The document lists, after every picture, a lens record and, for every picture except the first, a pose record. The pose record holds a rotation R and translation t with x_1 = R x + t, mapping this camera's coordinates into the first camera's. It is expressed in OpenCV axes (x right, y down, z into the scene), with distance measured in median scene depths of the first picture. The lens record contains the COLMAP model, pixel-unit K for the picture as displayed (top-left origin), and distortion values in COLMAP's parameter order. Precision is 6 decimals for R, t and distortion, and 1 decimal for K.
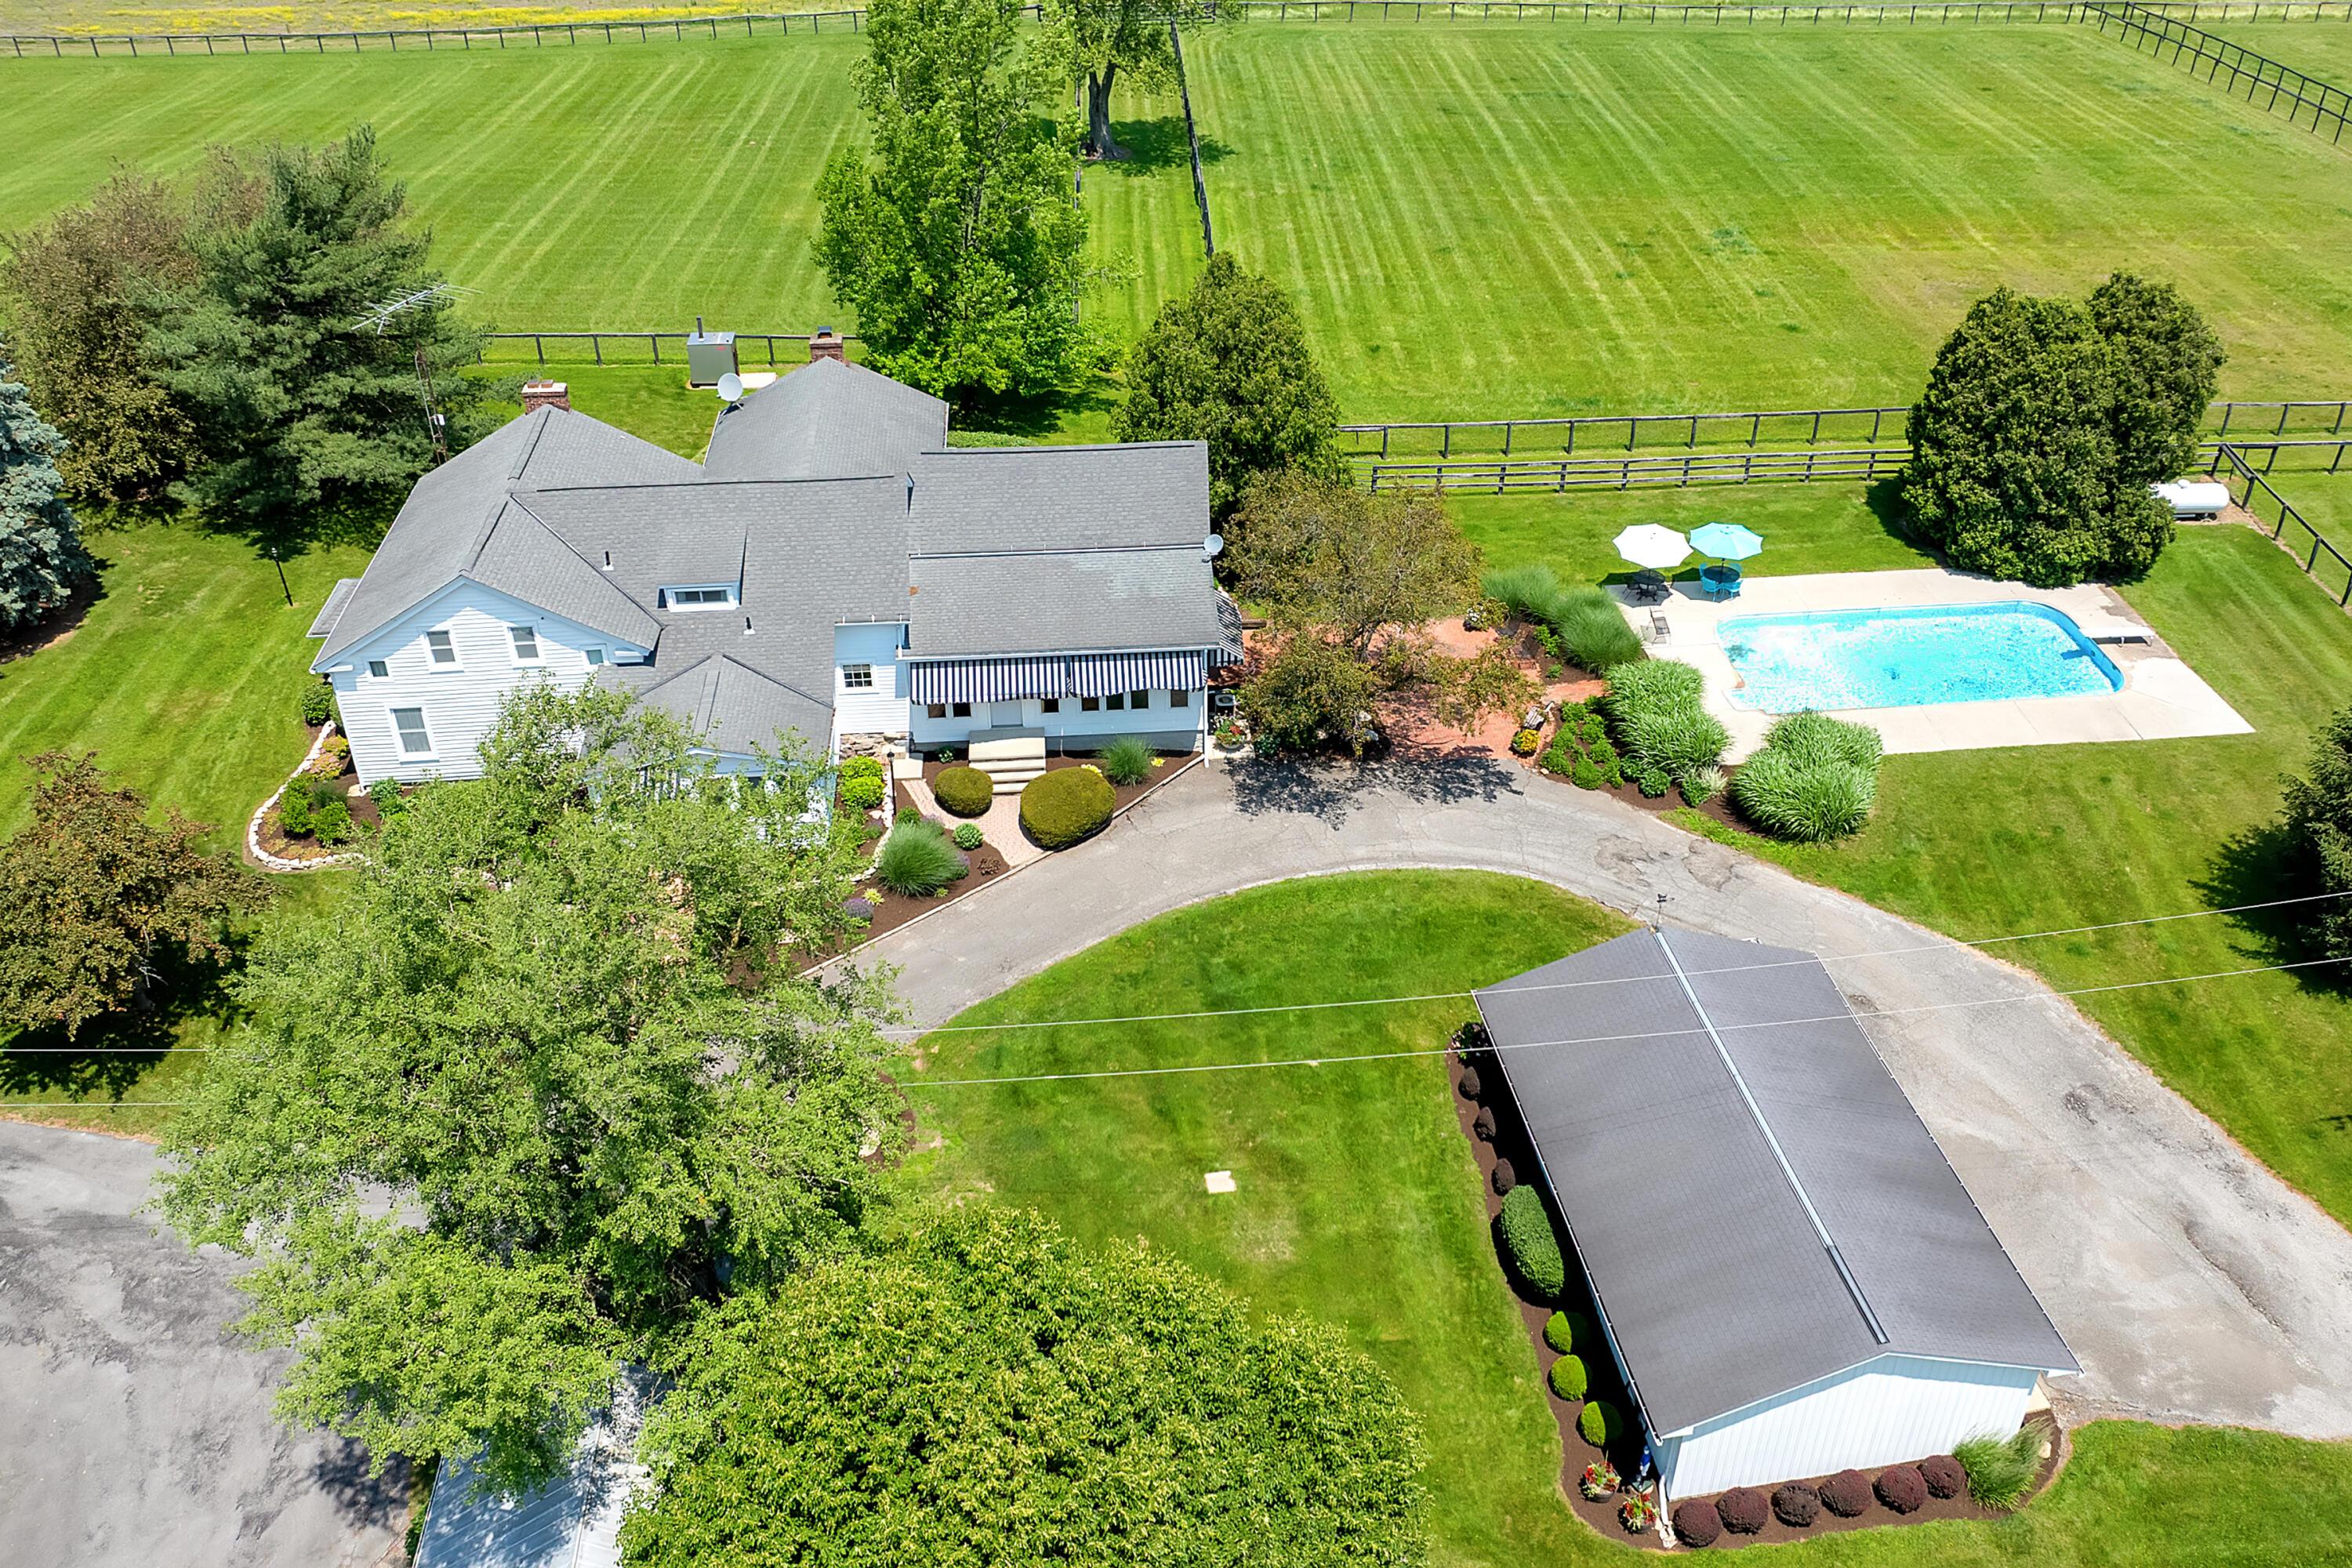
lens RADIAL K [[1859.5, 0, 1277.4], [0, 1859.5, 789.0], [0, 0, 1]] dist [-0.004056, -0.002020]
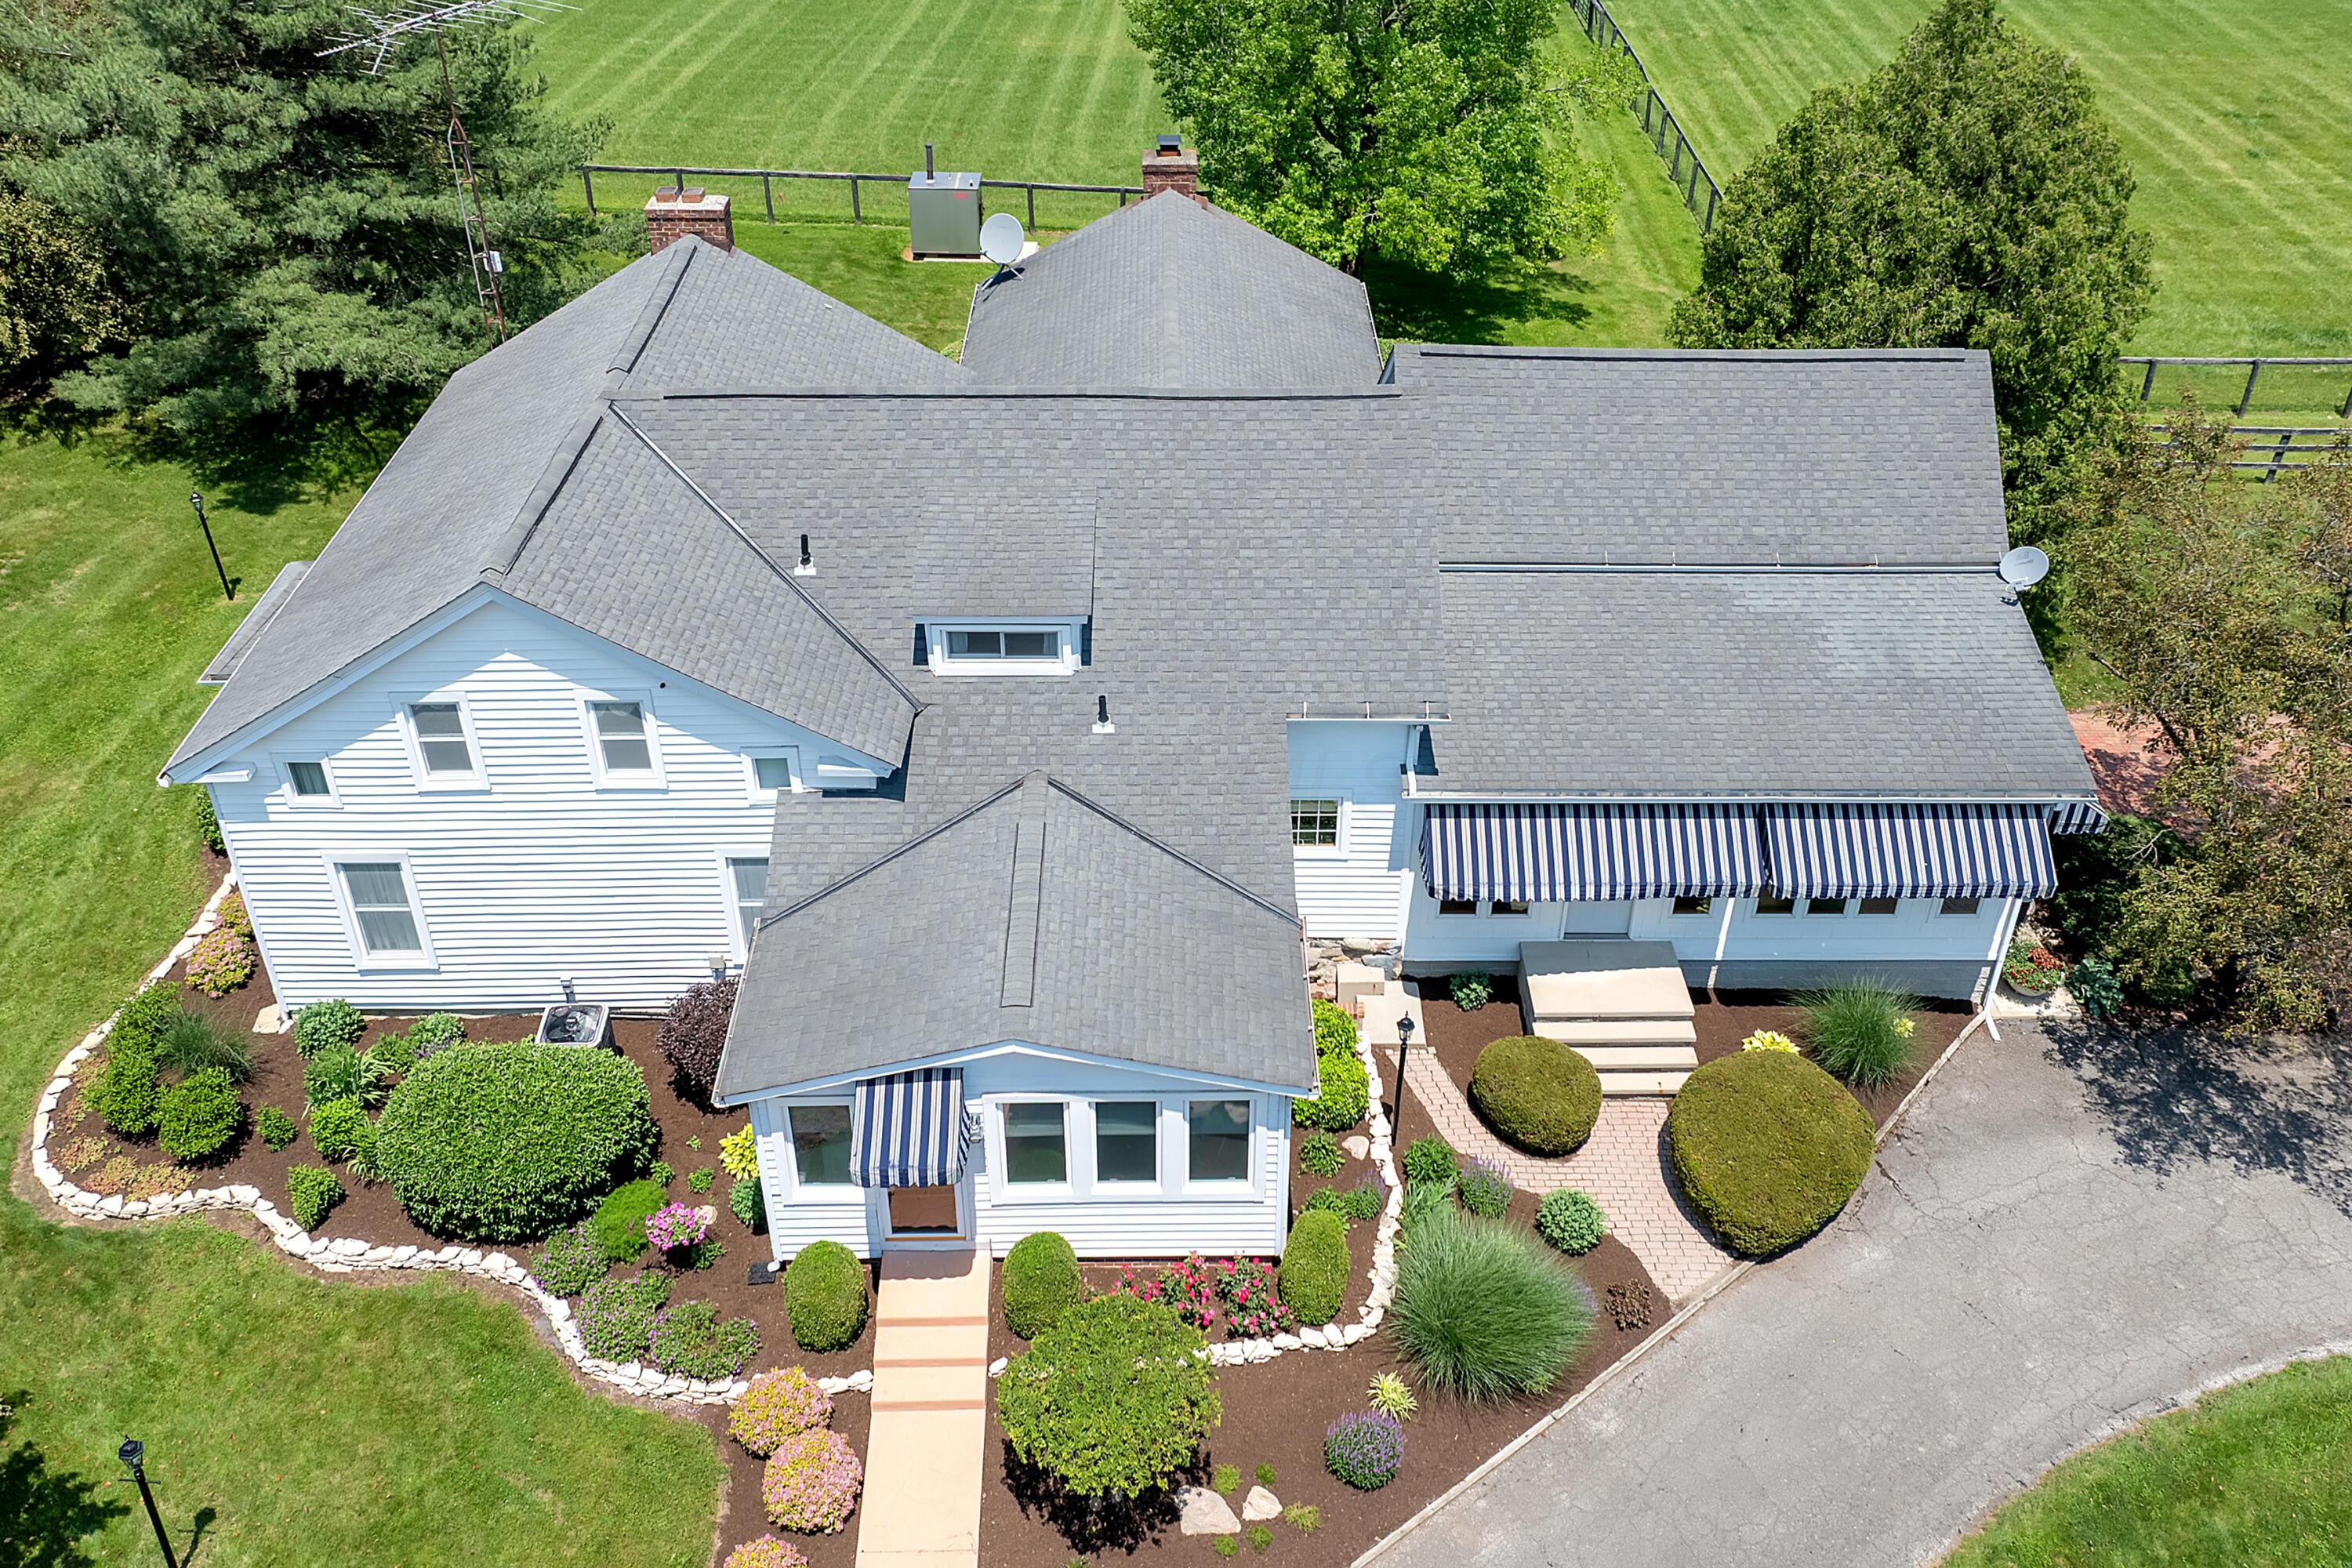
lens RADIAL K [[1881.2, 0, 1174.7], [0, 1881.2, 870.1], [0, 0, 1]] dist [-0.003480, -0.003093]
pose [[0.992025, 0.062961, -0.109186, -0.202187], [-0.056658, 0.996595, 0.059902, -0.073889], [0.112585, -0.053238, 0.992215, 0.514325]]
